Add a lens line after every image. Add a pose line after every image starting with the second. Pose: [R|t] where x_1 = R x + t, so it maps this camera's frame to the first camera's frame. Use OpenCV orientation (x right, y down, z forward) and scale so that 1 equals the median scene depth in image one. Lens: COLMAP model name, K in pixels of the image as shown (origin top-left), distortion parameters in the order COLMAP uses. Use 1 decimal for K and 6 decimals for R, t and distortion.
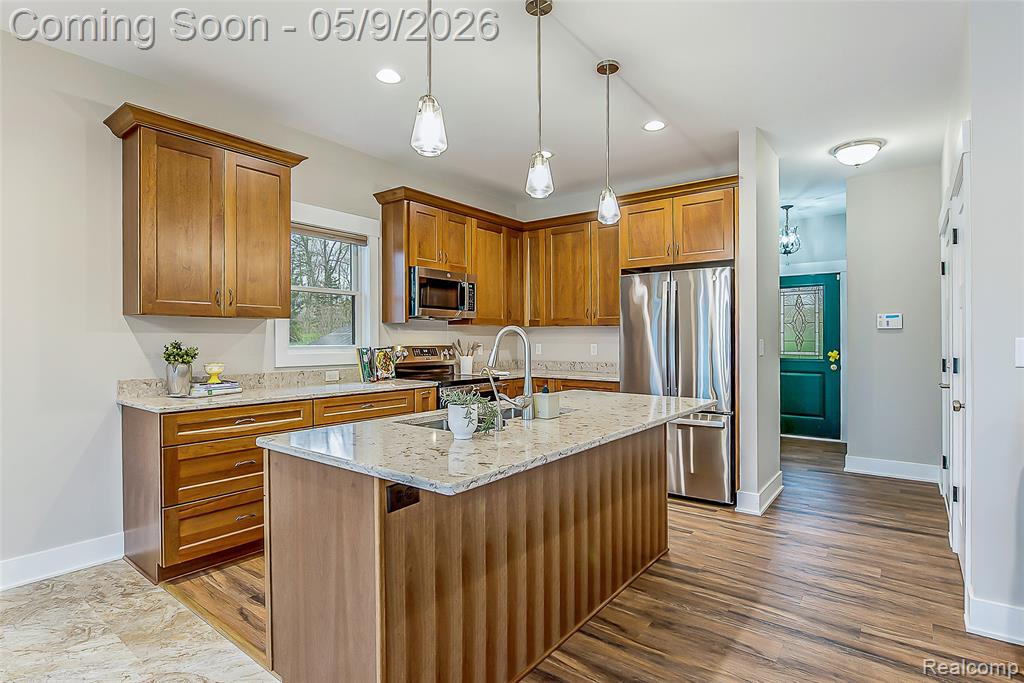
lens RADIAL K [[517.8, 0, 521.9], [0, 517.8, 345.4], [0, 0, 1]] dist [-0.011524, -0.001850]
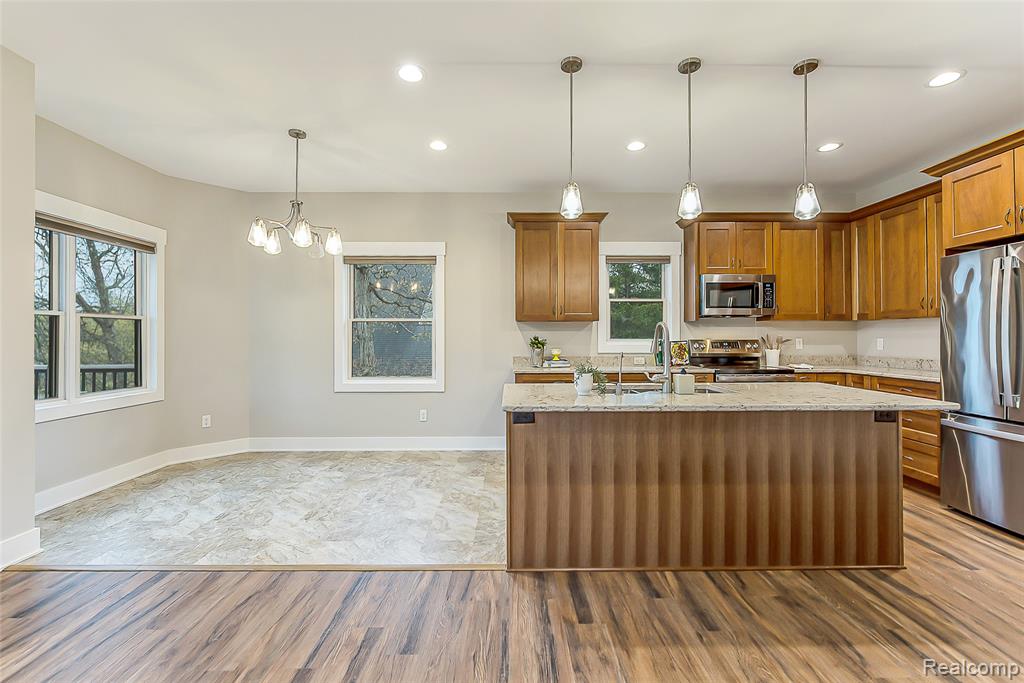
lens RADIAL K [[432.3, 0, 509.9], [0, 432.3, 348.3], [0, 0, 1]] dist [-0.001761, -0.003598]
pose [[0.609833, 0.018094, -0.792323, 0.362907], [-0.006278, 0.999818, 0.018000, 0.006611], [0.792505, -0.006003, 0.609836, 0.009130]]
